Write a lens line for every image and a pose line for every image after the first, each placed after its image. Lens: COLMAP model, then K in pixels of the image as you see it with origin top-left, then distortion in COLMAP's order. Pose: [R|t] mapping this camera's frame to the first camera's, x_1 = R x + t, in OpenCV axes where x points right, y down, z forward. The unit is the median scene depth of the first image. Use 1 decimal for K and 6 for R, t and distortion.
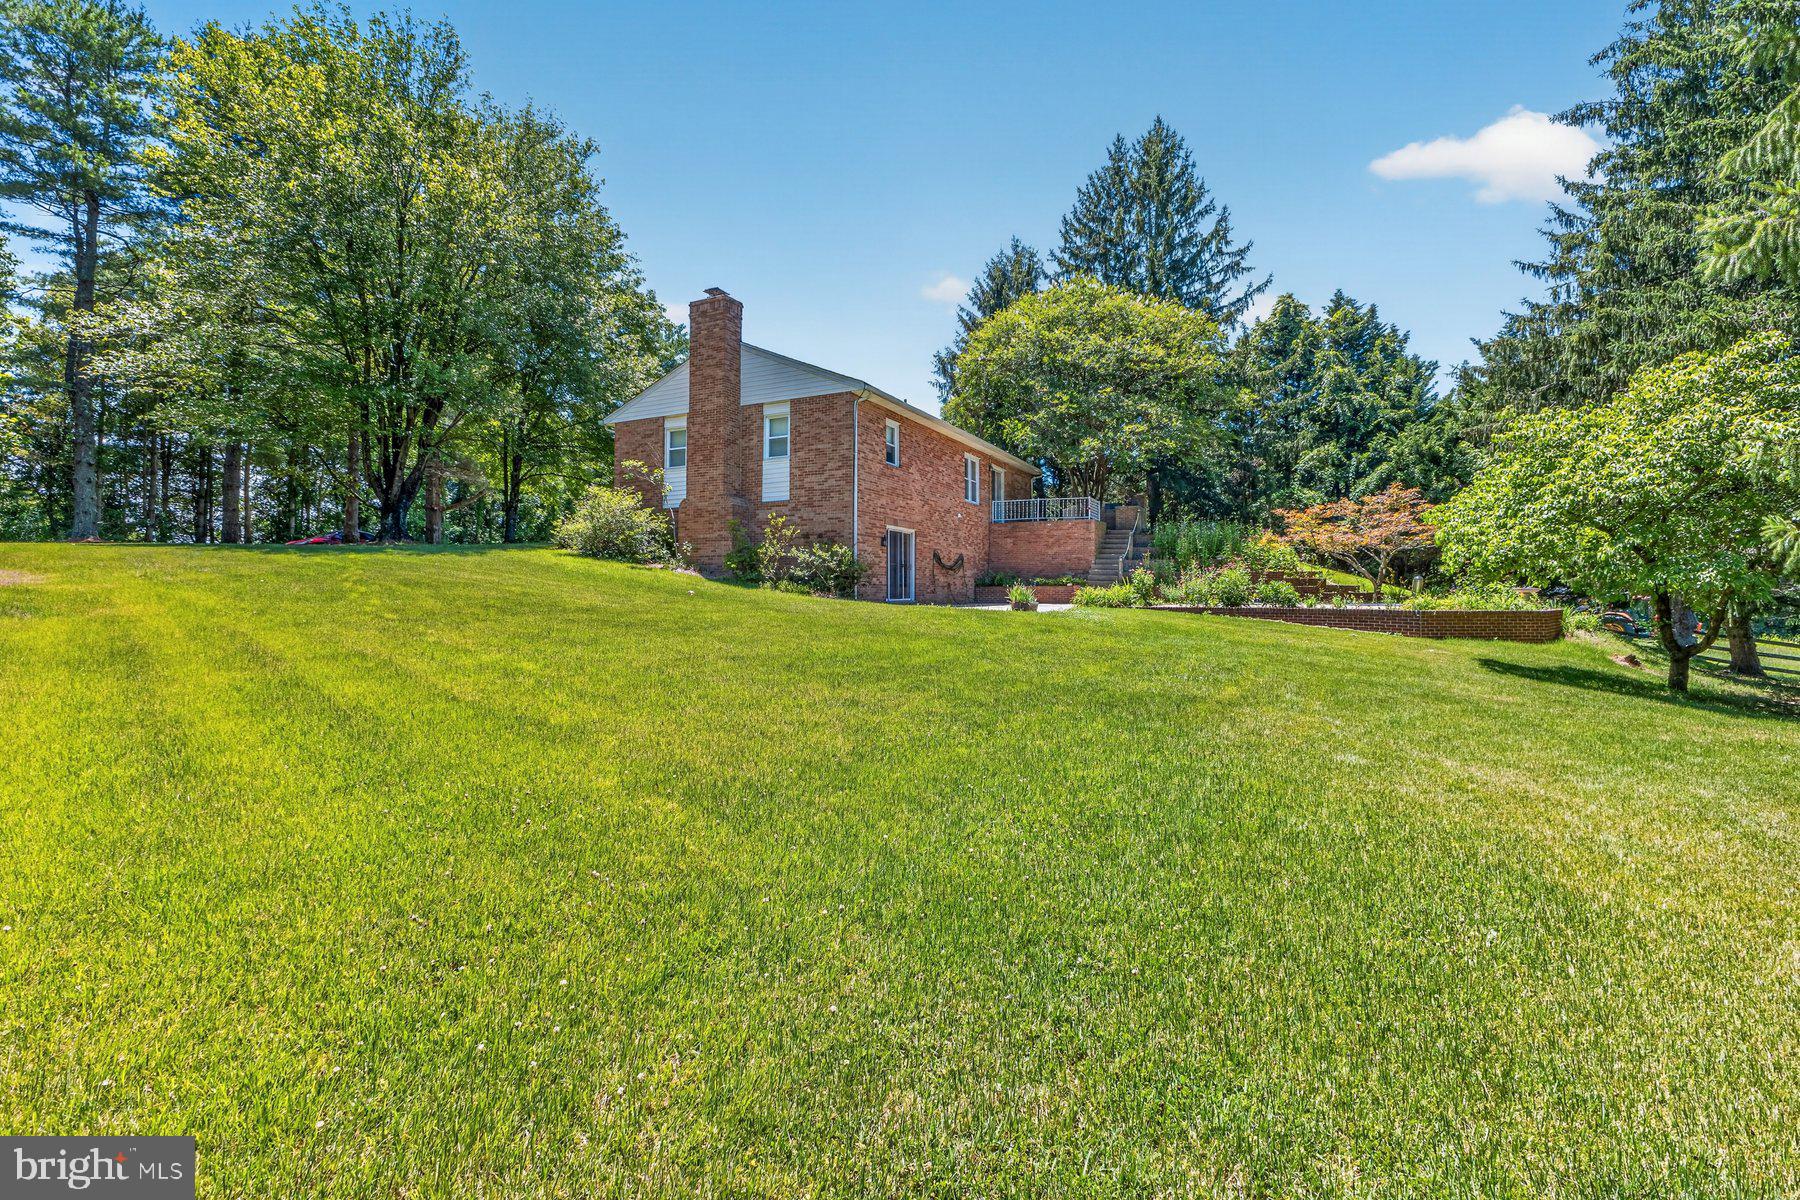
lens RADIAL K [[790.1, 0, 899.8], [0, 790.1, 594.9], [0, 0, 1]] dist [0.009016, -0.003125]
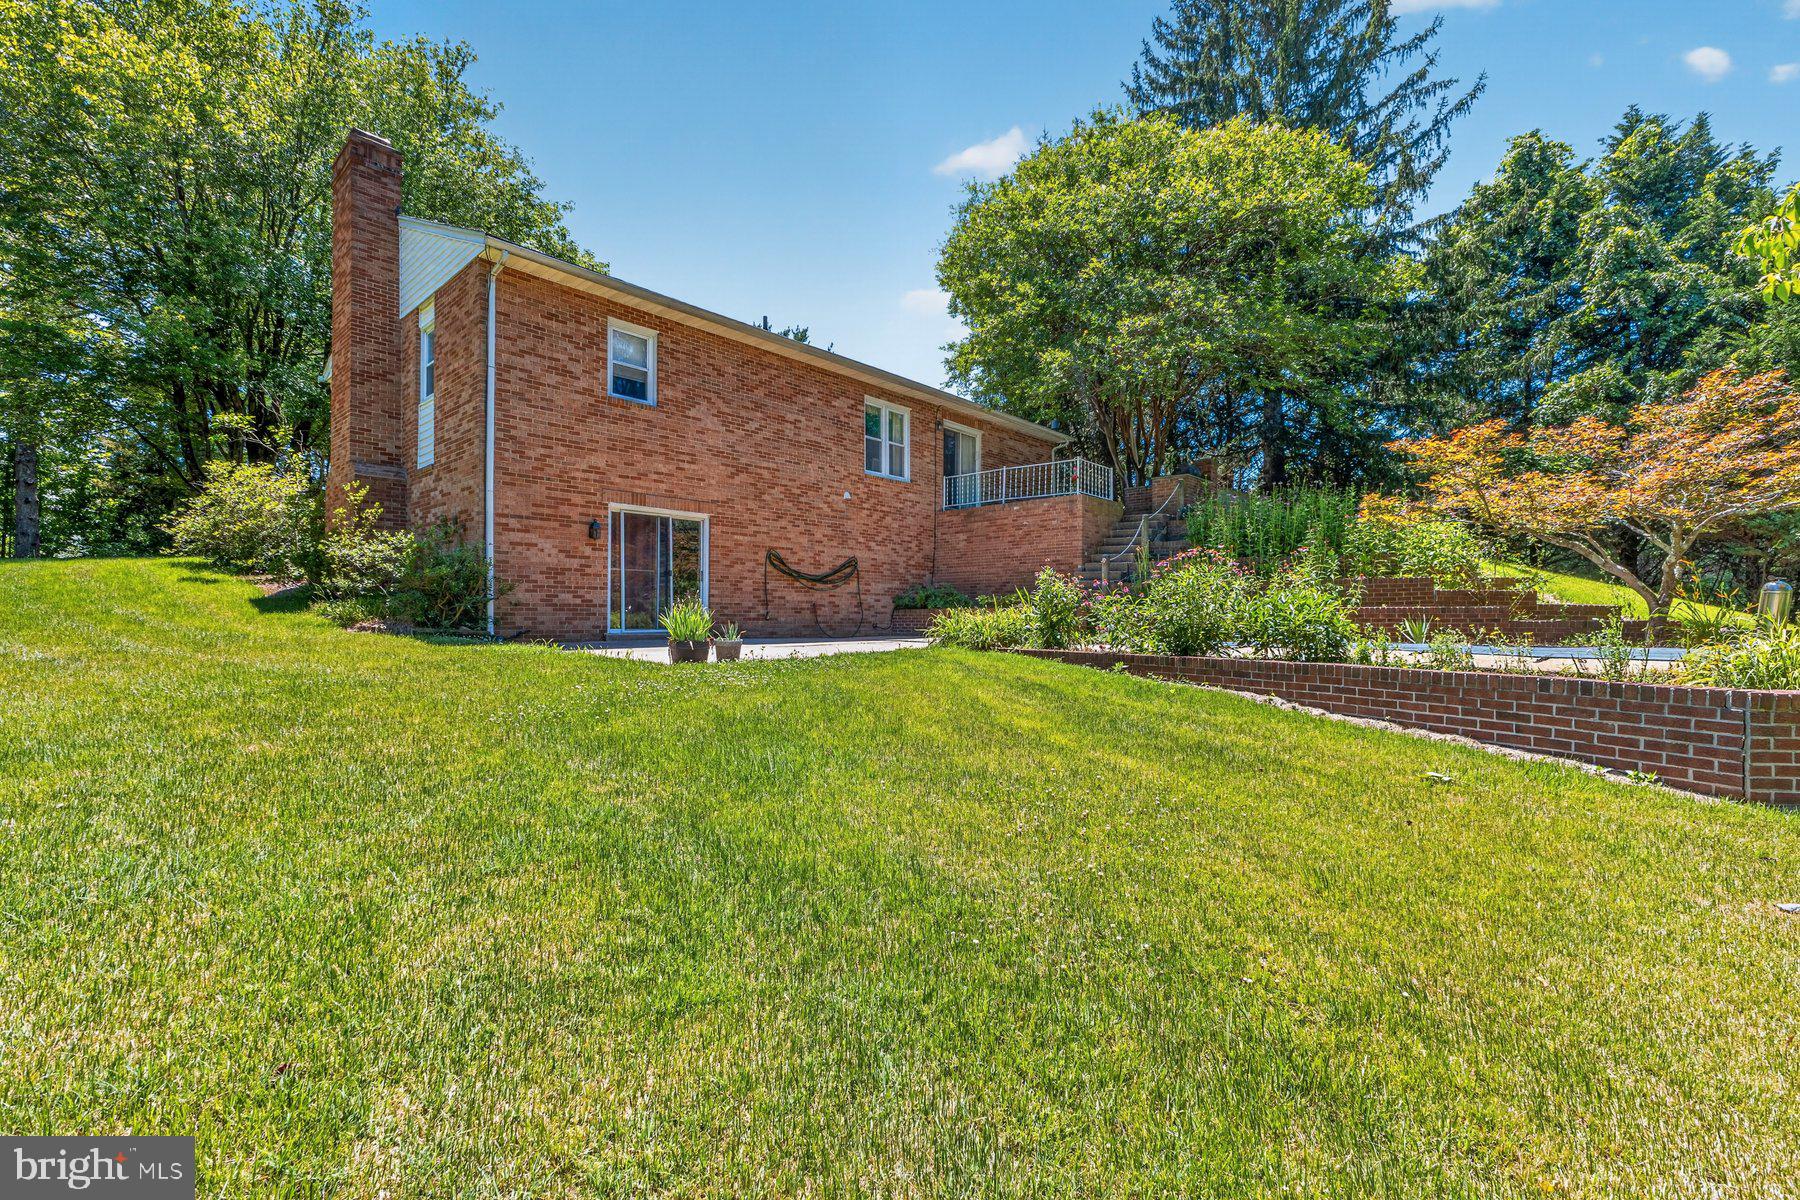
lens RADIAL K [[790.1, 0, 876.2], [0, 790.1, 636.3], [0, 0, 1]] dist [0.009016, -0.003125]
pose [[0.960388, 0.007184, -0.278572, 0.265863], [-0.001394, 0.999779, 0.020978, -0.002072], [0.278661, -0.019758, 0.960186, 0.392240]]
